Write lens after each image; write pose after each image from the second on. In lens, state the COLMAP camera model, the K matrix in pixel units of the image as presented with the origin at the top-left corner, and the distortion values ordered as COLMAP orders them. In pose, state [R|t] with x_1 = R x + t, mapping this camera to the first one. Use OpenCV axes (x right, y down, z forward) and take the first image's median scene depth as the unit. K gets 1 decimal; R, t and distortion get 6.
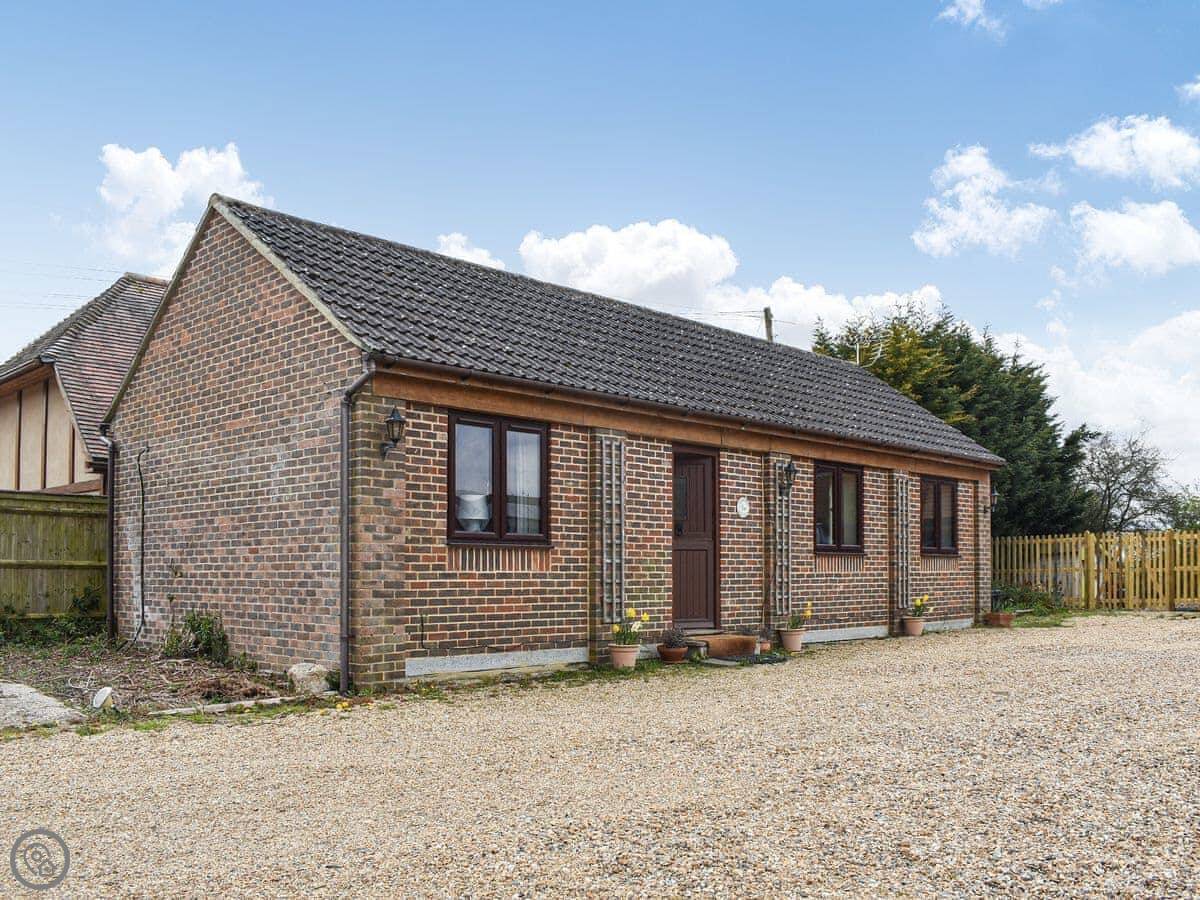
lens RADIAL K [[1137.9, 0, 600.2], [0, 1137.9, 497.6], [0, 0, 1]] dist [-0.051895, -0.004126]
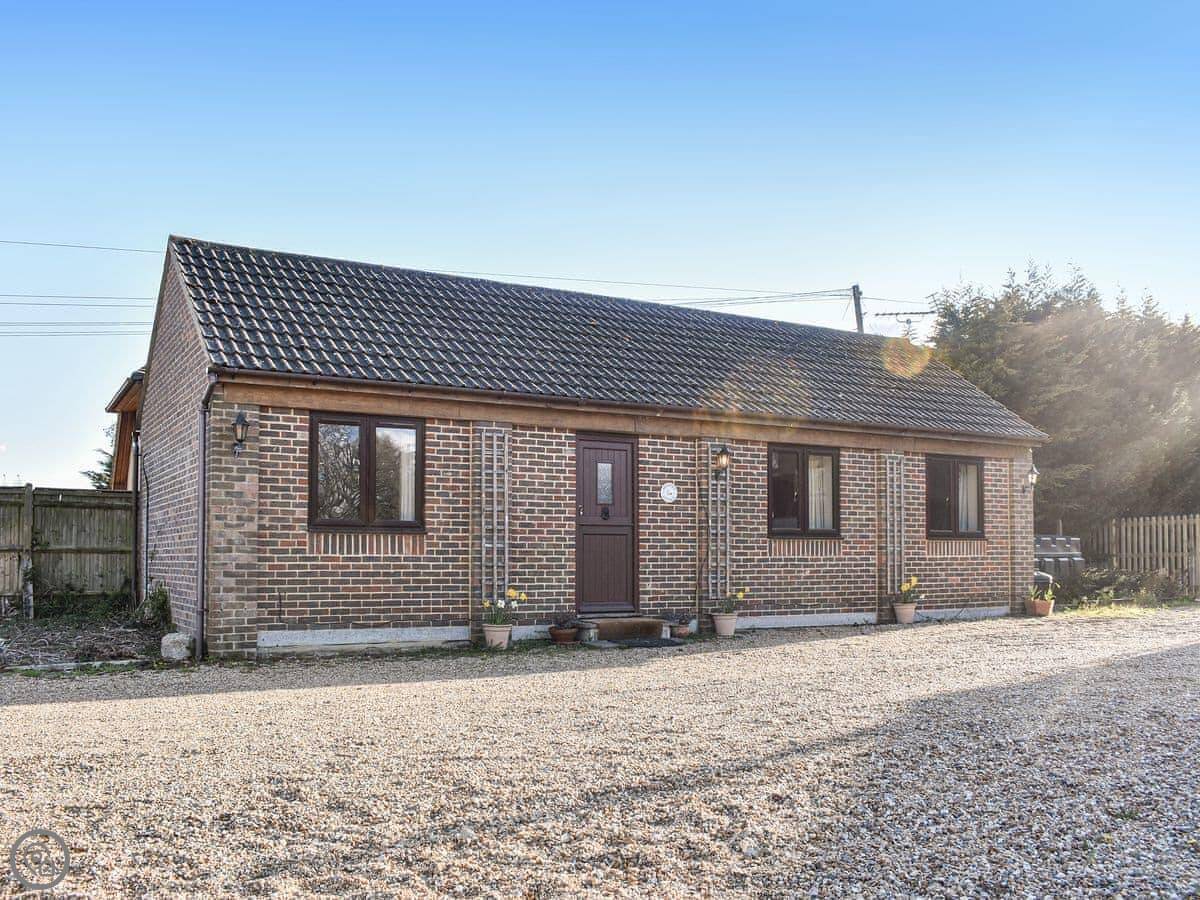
lens RADIAL K [[1145.8, 0, 600.0], [0, 1145.8, 450.0], [0, 0, 1]] dist [-0.062559, -0.001645]
pose [[0.952508, -0.028606, -0.303167, 0.440411], [0.019656, 0.999277, -0.032533, 0.003257], [0.303878, 0.025029, 0.952382, 0.008355]]
